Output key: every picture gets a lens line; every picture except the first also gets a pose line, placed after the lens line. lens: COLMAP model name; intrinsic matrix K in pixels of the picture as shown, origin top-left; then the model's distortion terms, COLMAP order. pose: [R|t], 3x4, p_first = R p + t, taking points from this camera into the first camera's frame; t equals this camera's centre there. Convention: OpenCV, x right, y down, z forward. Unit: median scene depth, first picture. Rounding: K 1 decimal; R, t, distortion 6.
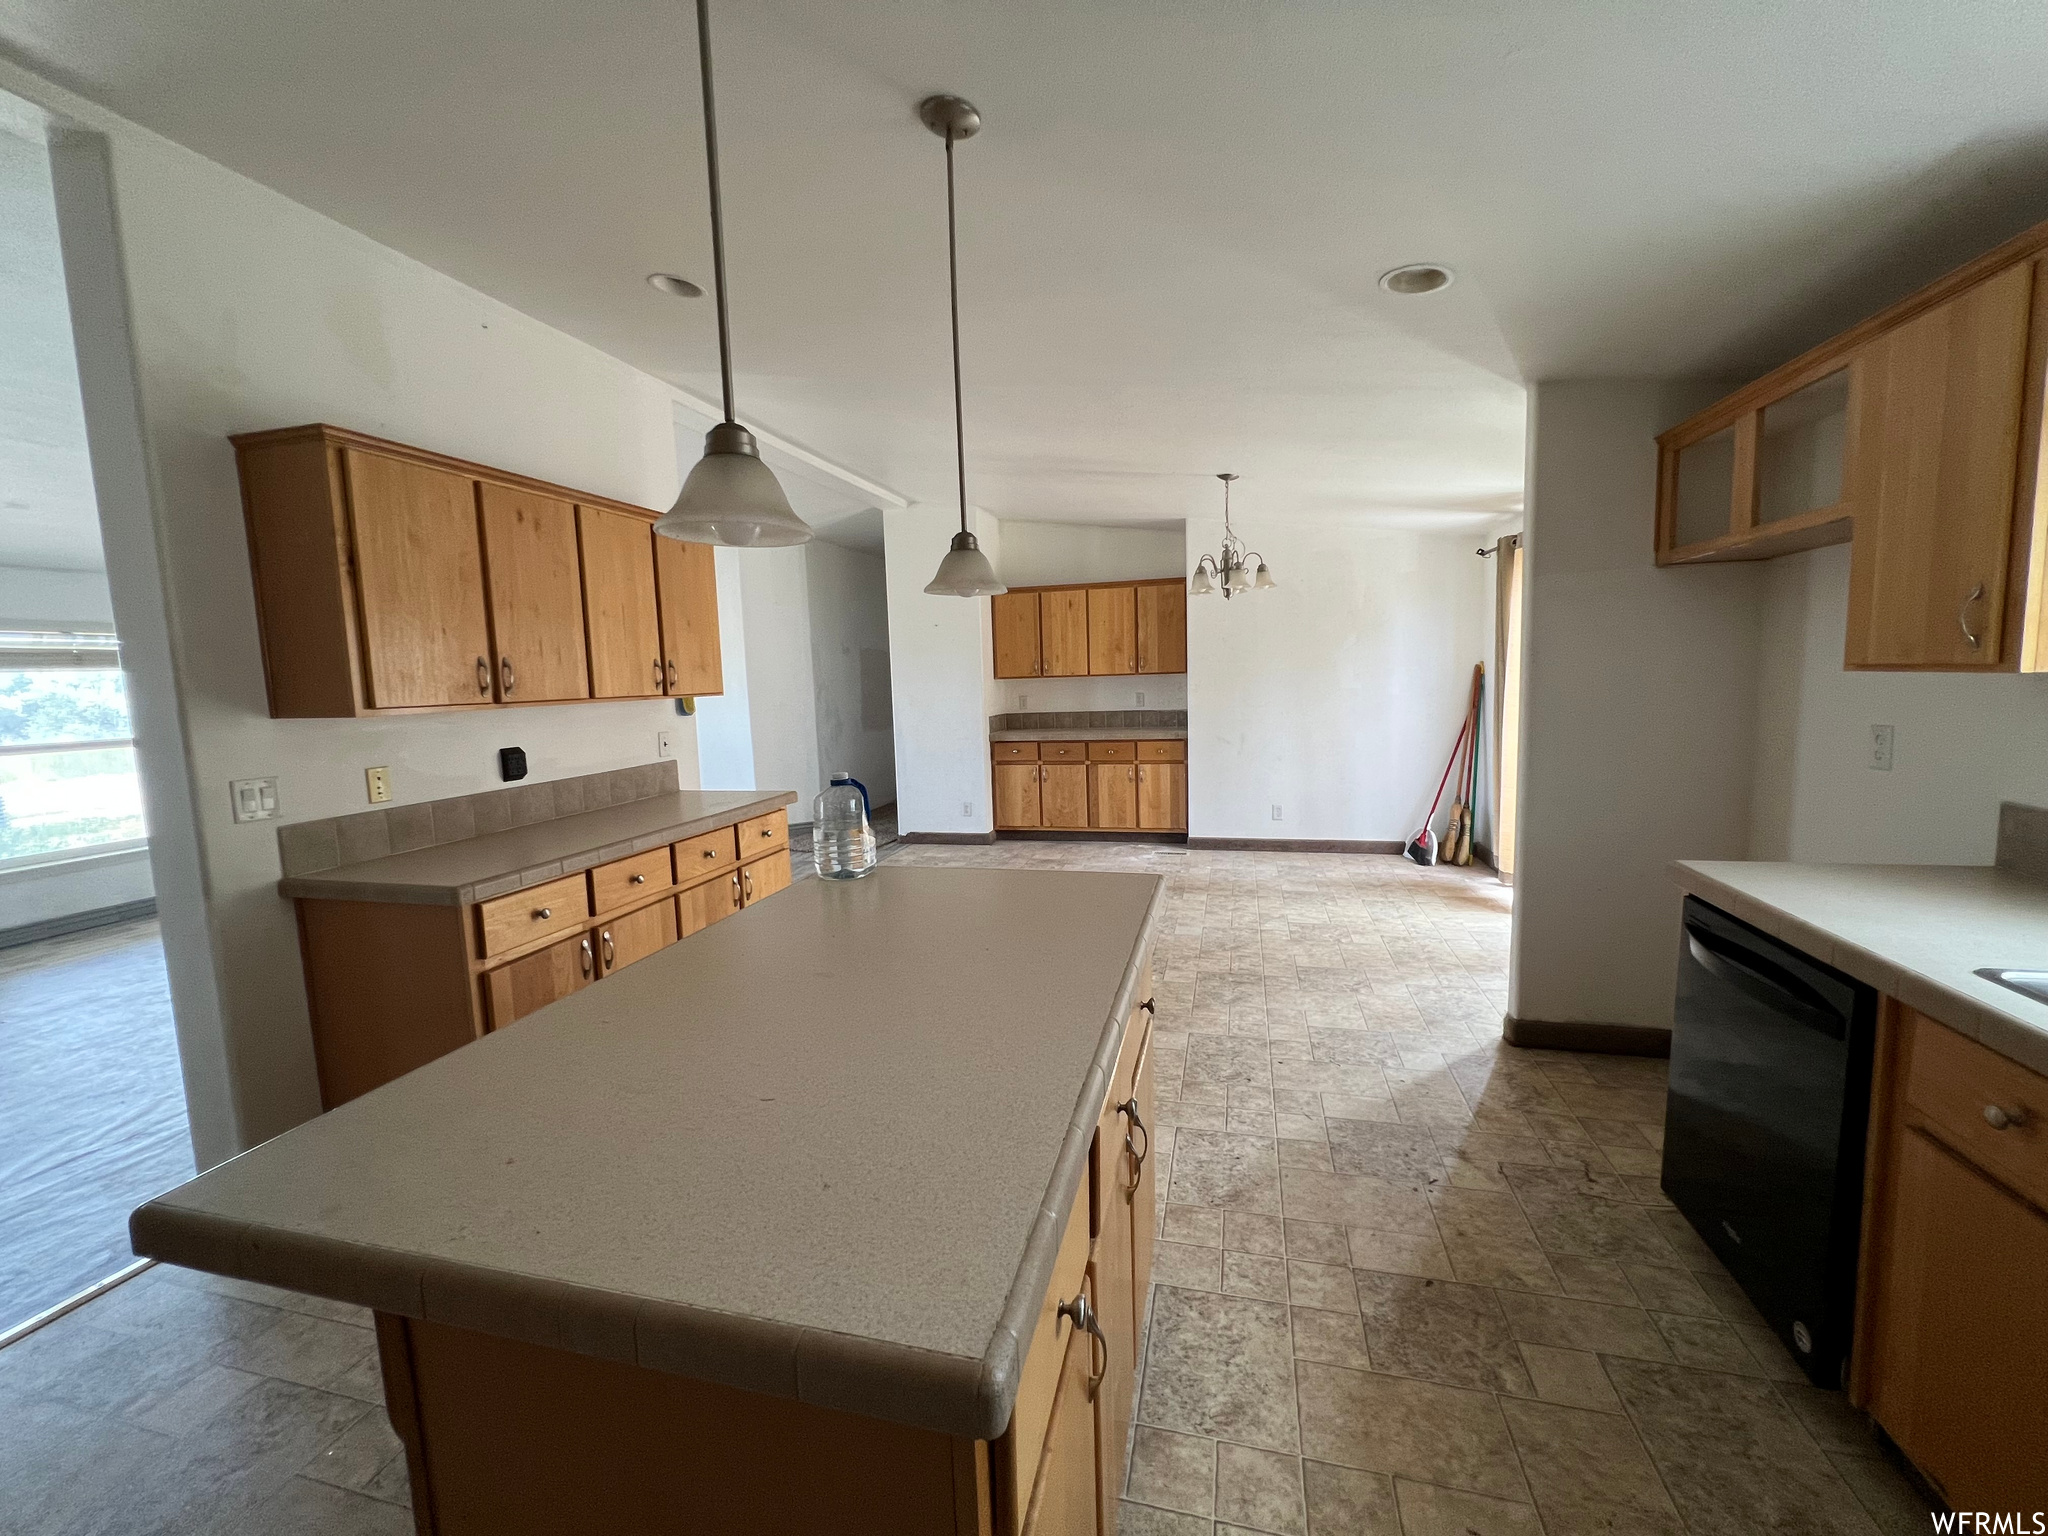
lens RADIAL K [[818.1, 0, 1019.3], [0, 818.1, 764.9], [0, 0, 1]] dist [0.001307, -0.000114]
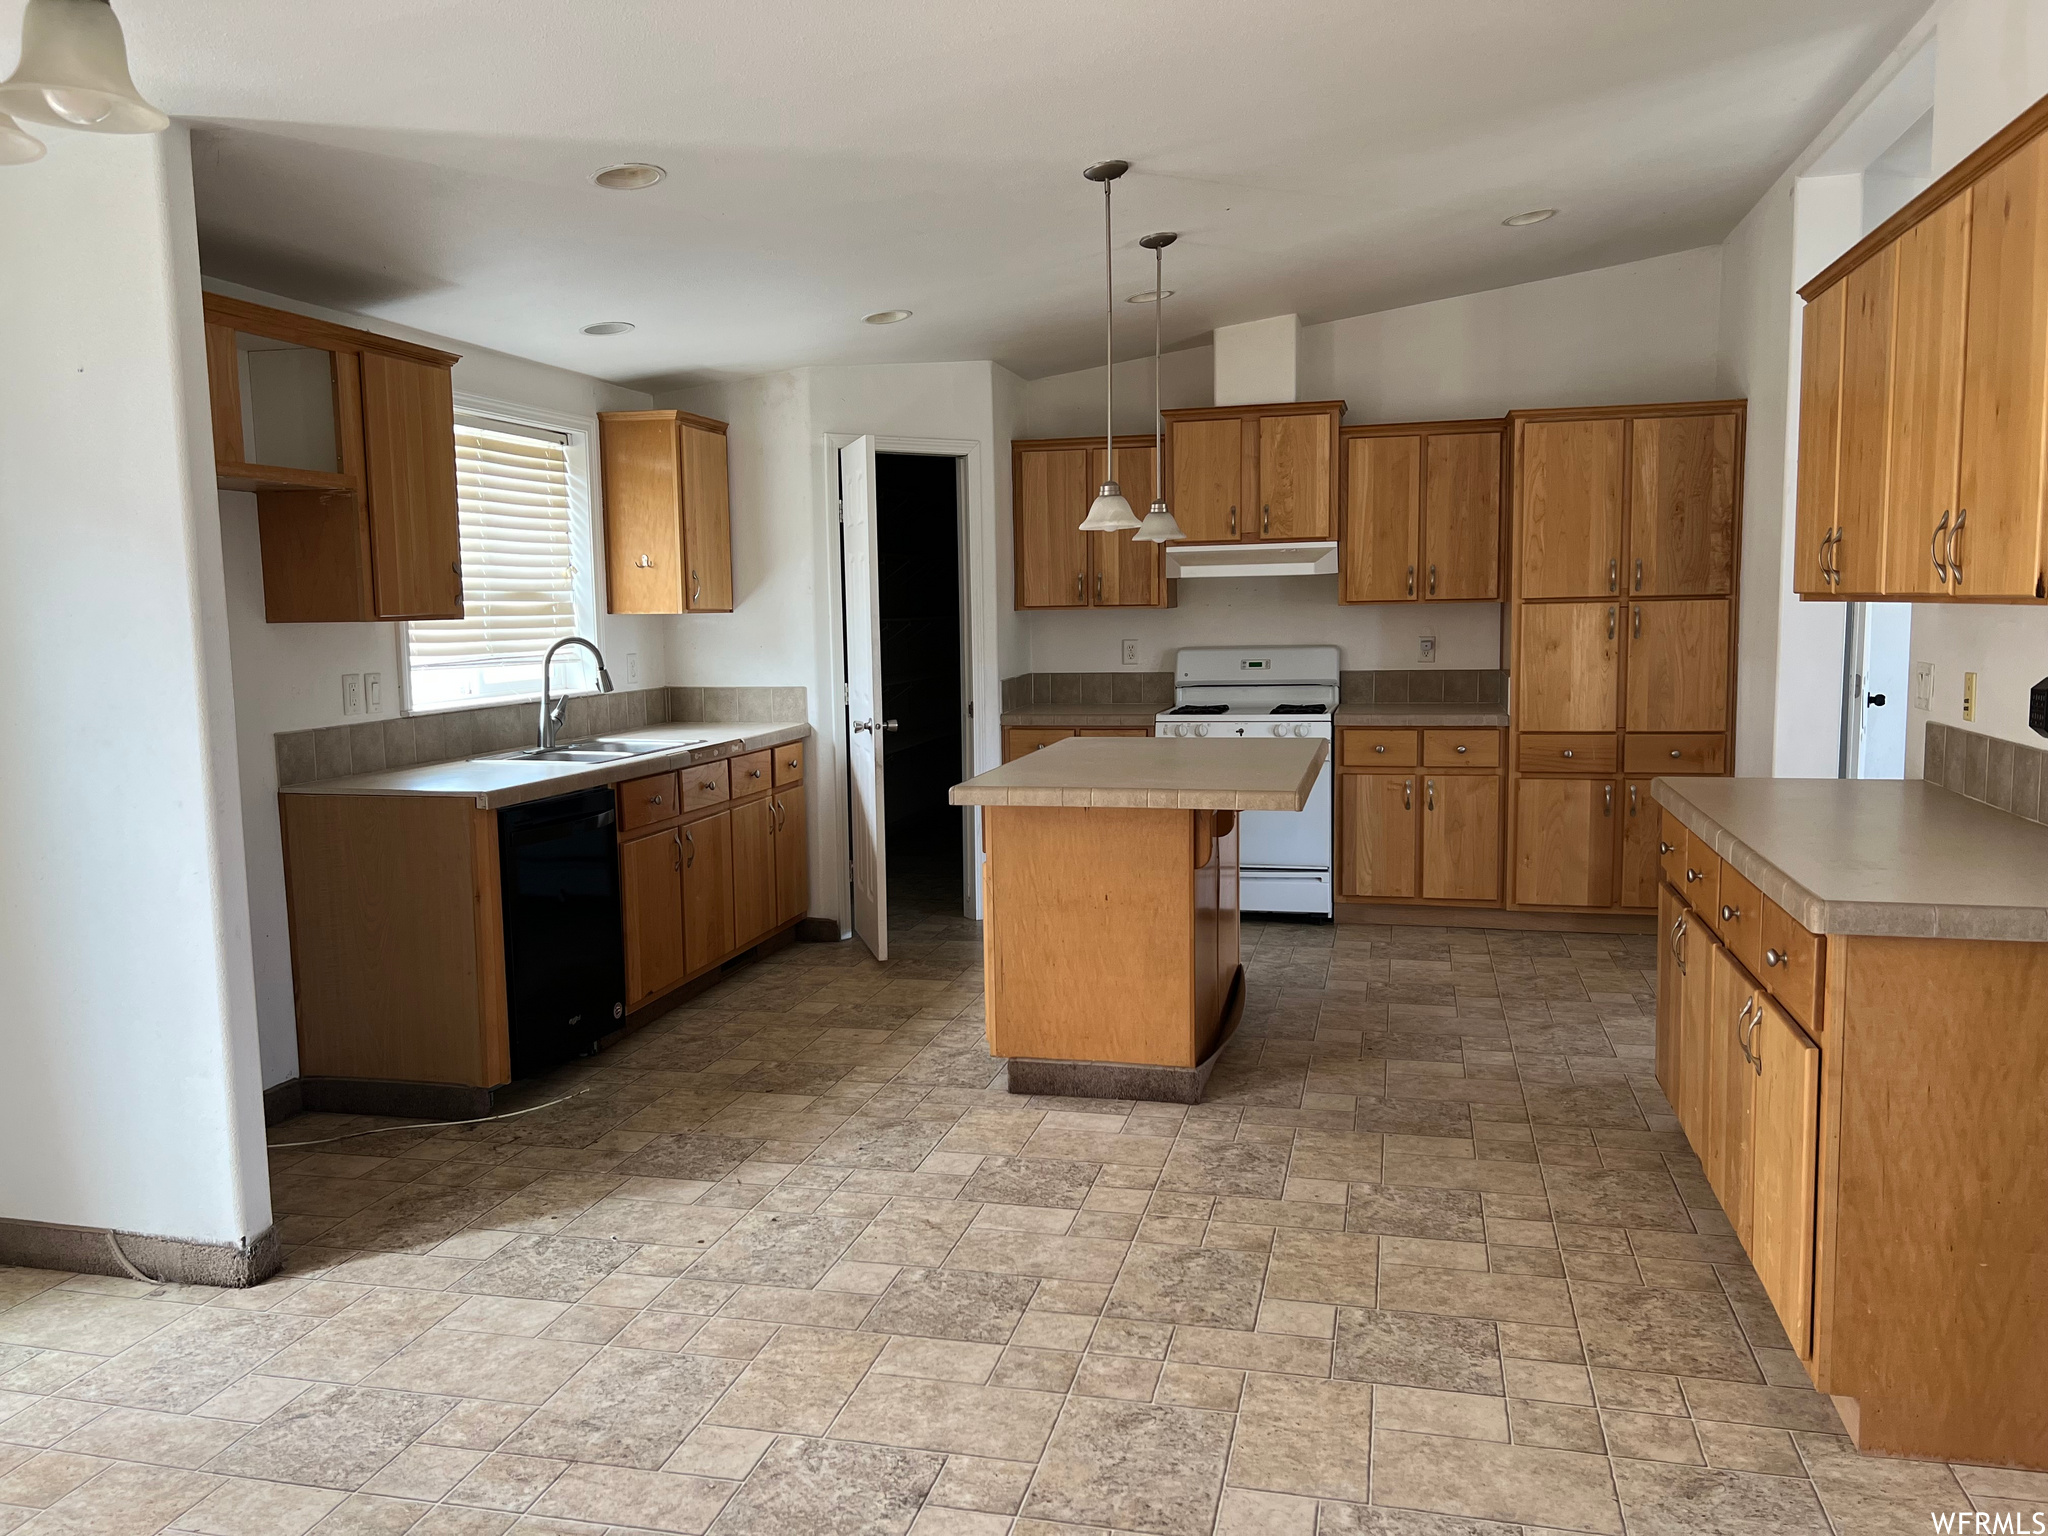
lens RADIAL K [[1538.8, 0, 1033.9], [0, 1538.8, 774.8], [0, 0, 1]] dist [0.036082, -0.028656]
pose [[-0.998591, 0.049521, -0.019044, 0.051933], [0.044006, 0.973568, 0.224119, -0.158896], [0.029640, 0.222965, -0.974376, 1.443181]]
